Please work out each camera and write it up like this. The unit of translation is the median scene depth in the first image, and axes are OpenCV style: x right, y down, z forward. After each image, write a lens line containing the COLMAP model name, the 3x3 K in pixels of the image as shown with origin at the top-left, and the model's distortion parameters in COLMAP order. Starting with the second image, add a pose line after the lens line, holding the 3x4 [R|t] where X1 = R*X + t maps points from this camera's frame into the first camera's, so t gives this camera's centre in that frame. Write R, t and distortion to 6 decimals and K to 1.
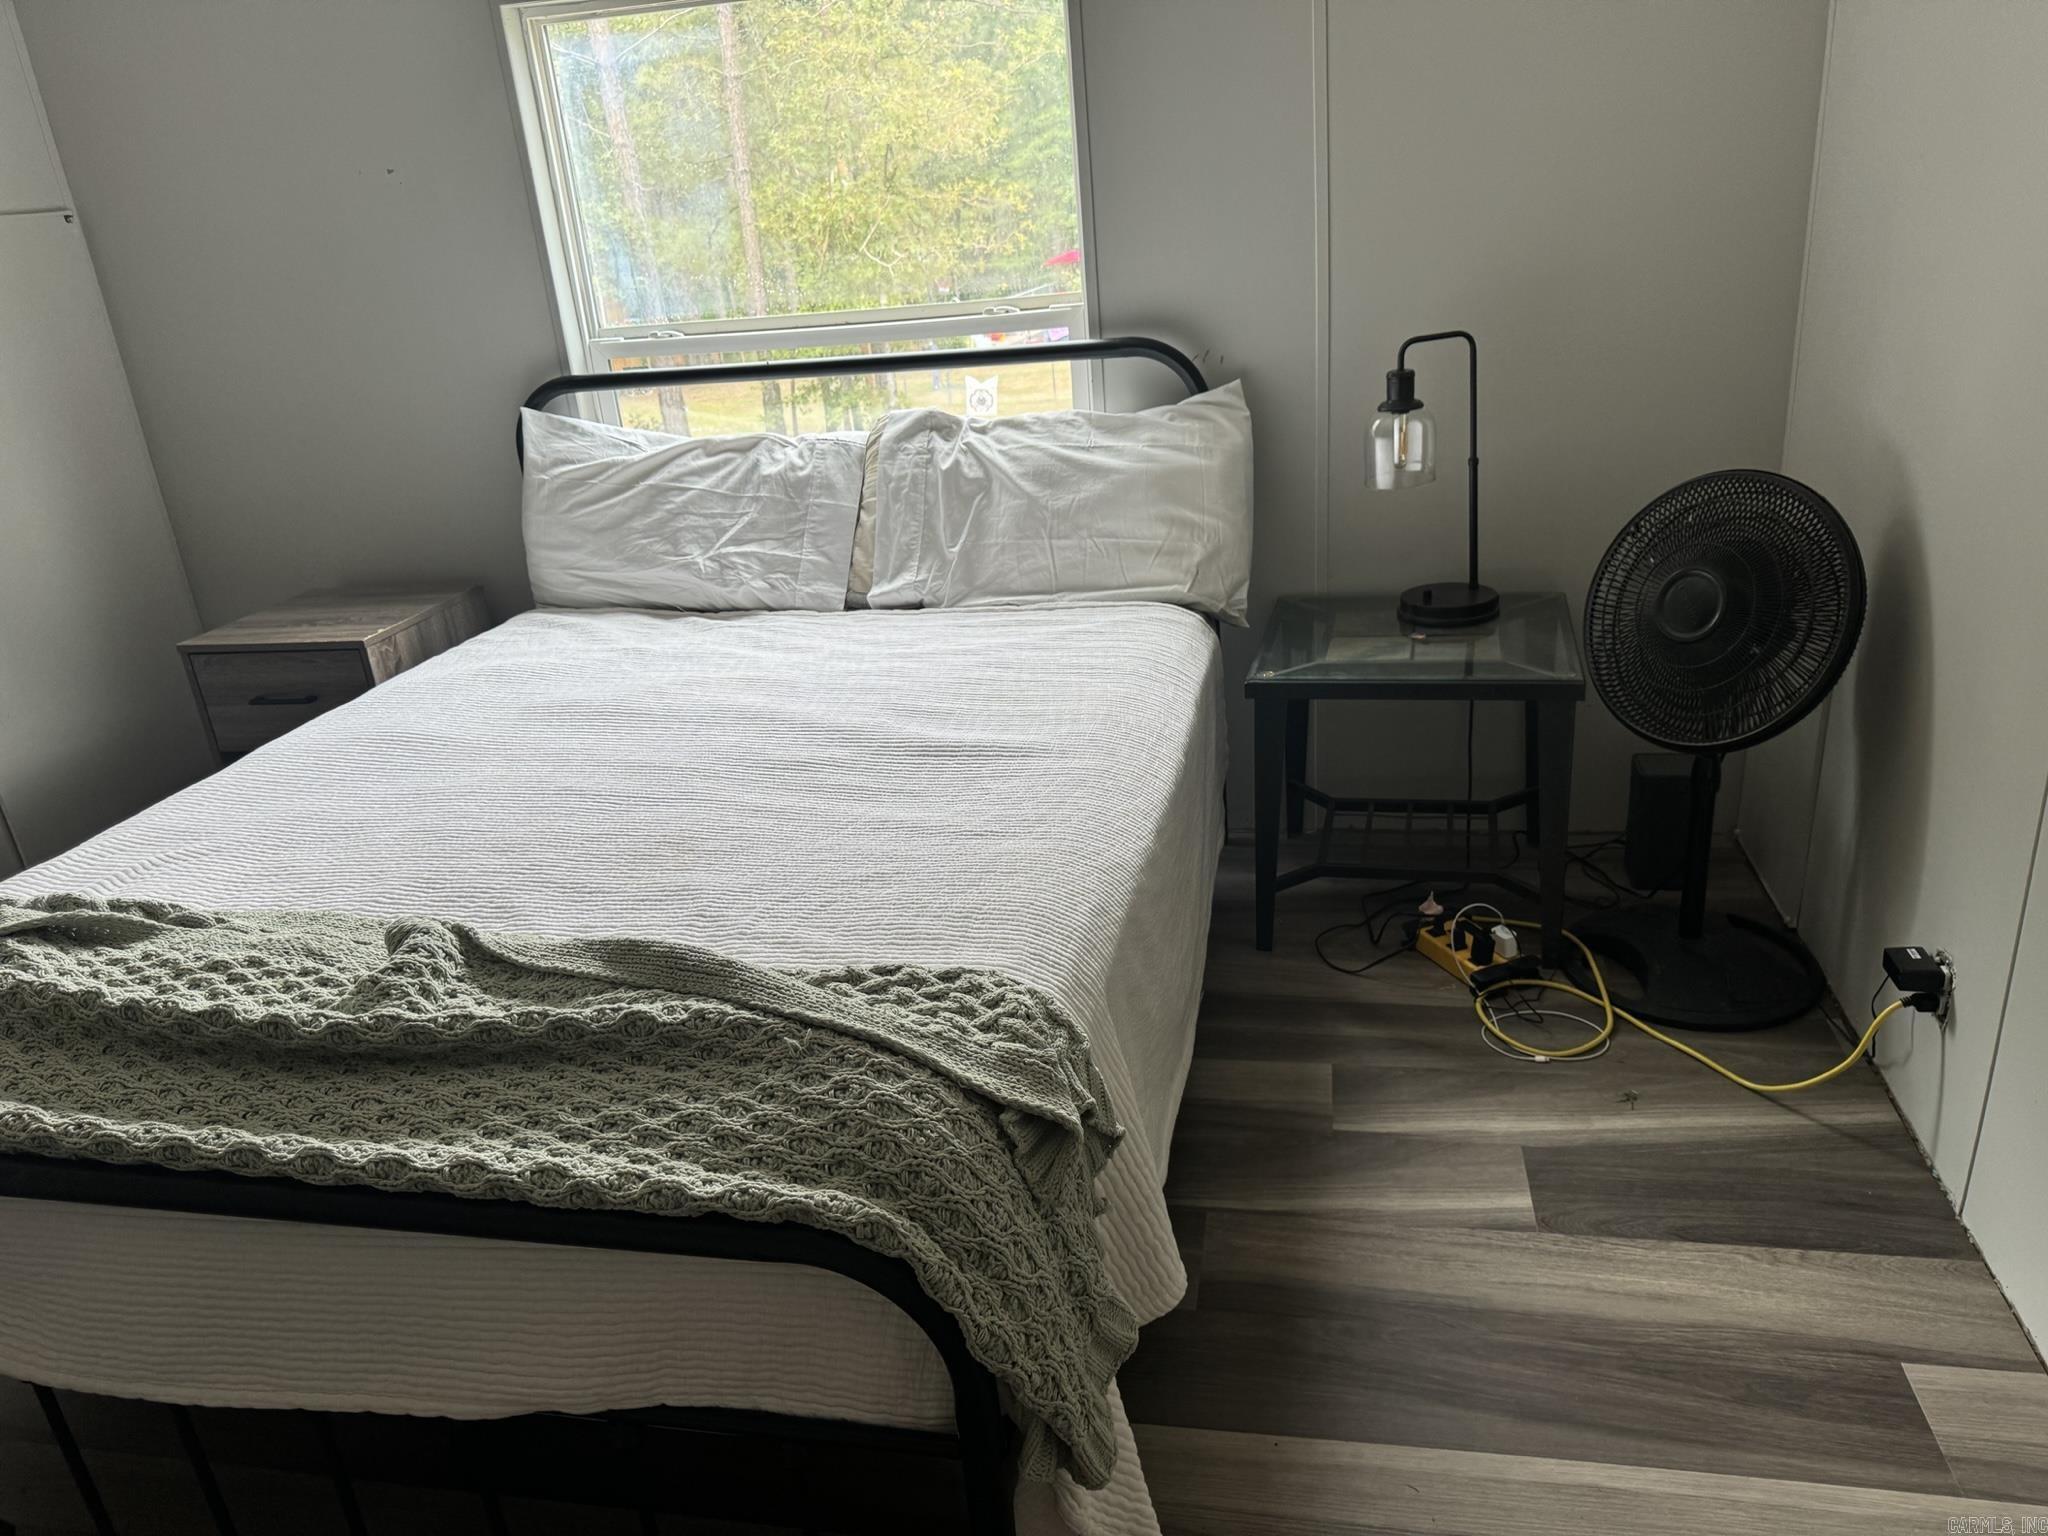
lens RADIAL K [[1439.9, 0, 1059.9], [0, 1439.9, 818.8], [0, 0, 1]] dist [0.071117, -0.101036]
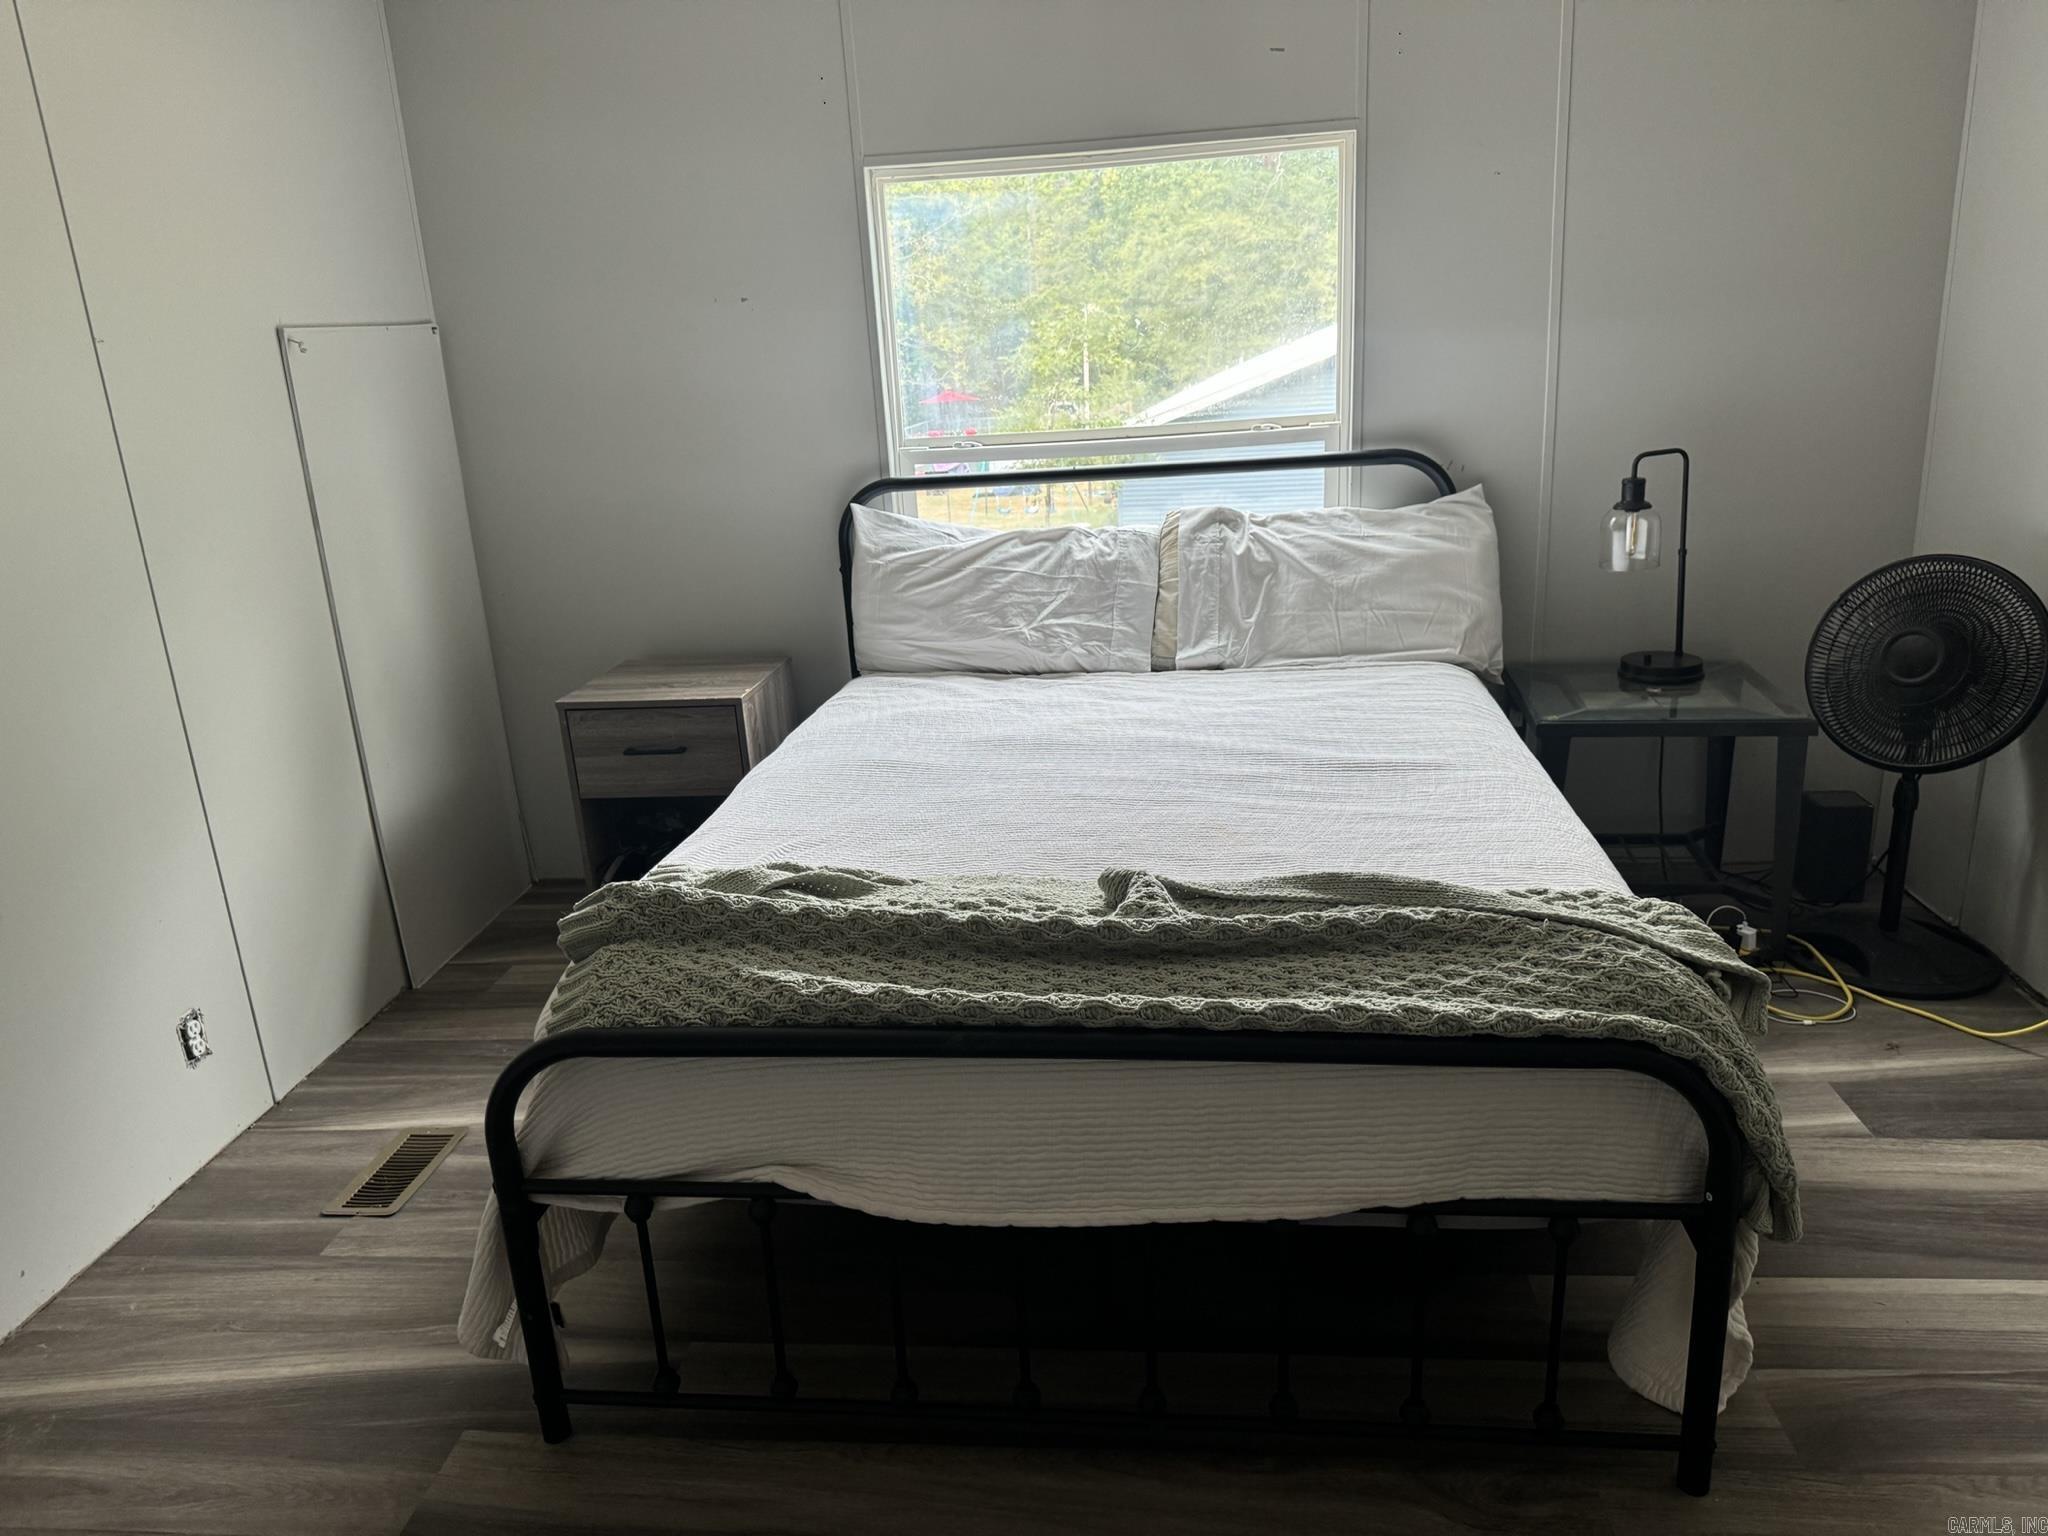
lens RADIAL K [[1439.9, 0, 1031.8], [0, 1439.9, 810.3], [0, 0, 1]] dist [0.071117, -0.101036]
pose [[0.995806, -0.004751, 0.091371, -0.360585], [0.013086, 0.995779, -0.090843, 0.074604], [-0.090554, 0.091657, 0.991665, -0.148834]]
